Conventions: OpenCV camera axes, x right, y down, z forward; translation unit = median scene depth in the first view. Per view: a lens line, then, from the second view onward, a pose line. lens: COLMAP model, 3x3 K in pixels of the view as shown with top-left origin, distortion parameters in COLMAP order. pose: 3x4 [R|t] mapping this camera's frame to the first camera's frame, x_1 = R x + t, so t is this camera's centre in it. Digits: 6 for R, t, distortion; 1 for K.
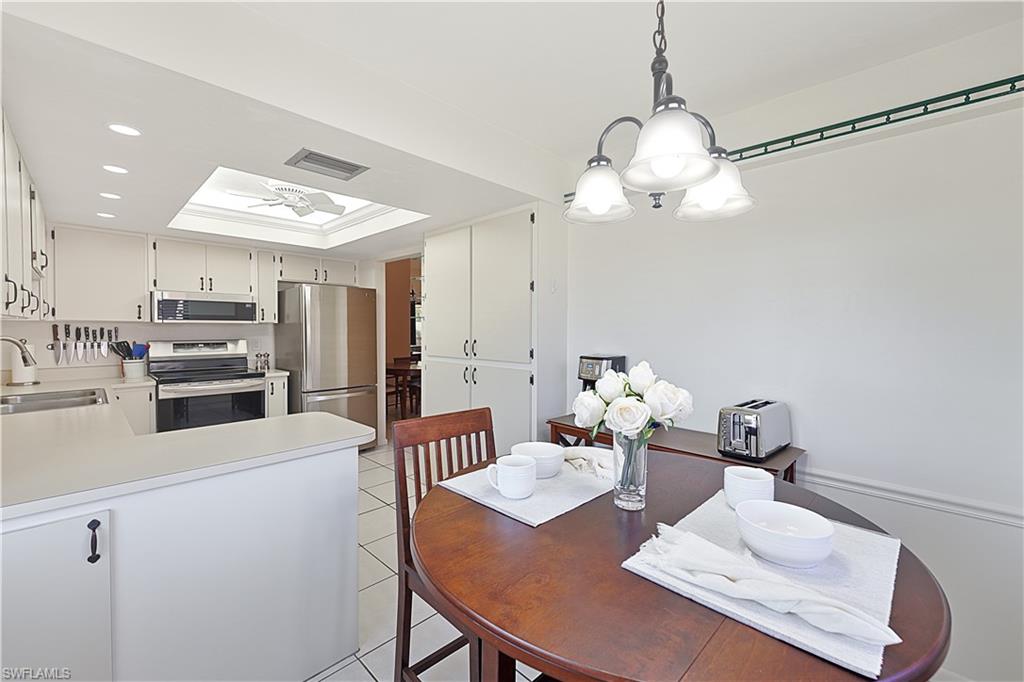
lens RADIAL K [[413.0, 0, 512.3], [0, 413.0, 340.1], [0, 0, 1]] dist [0.012288, -0.000630]
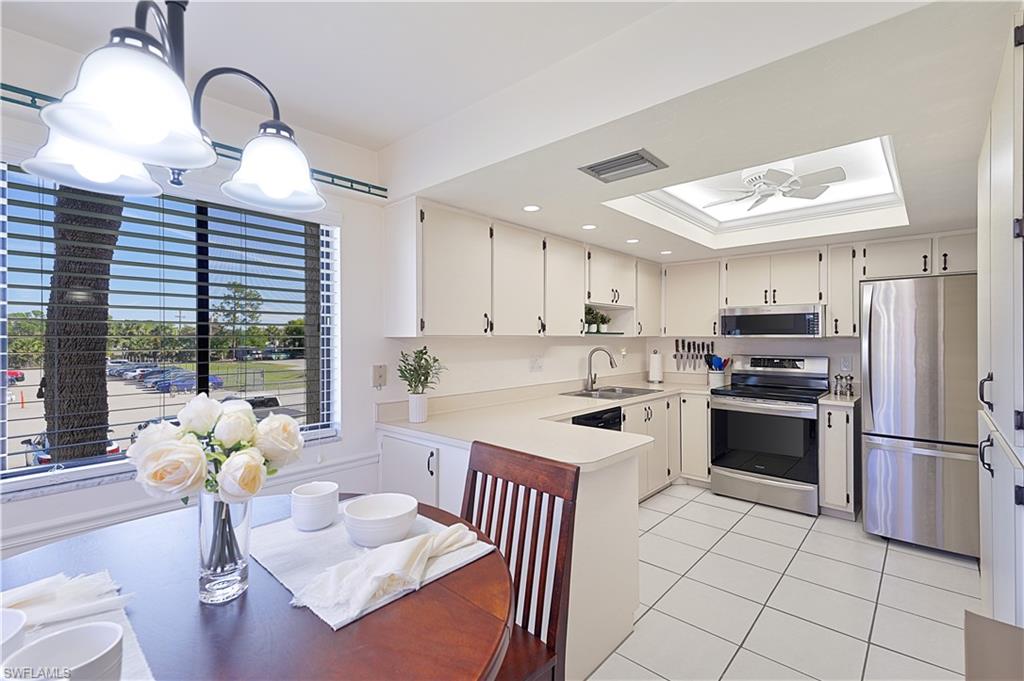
lens RADIAL K [[448.5, 0, 504.4], [0, 448.5, 335.2], [0, 0, 1]] dist [0.018816, -0.000786]
pose [[0.020036, -0.012381, -0.999723, 0.298724], [-0.032280, 0.999394, -0.013024, -0.014539], [0.999278, 0.032532, 0.019624, 0.399403]]
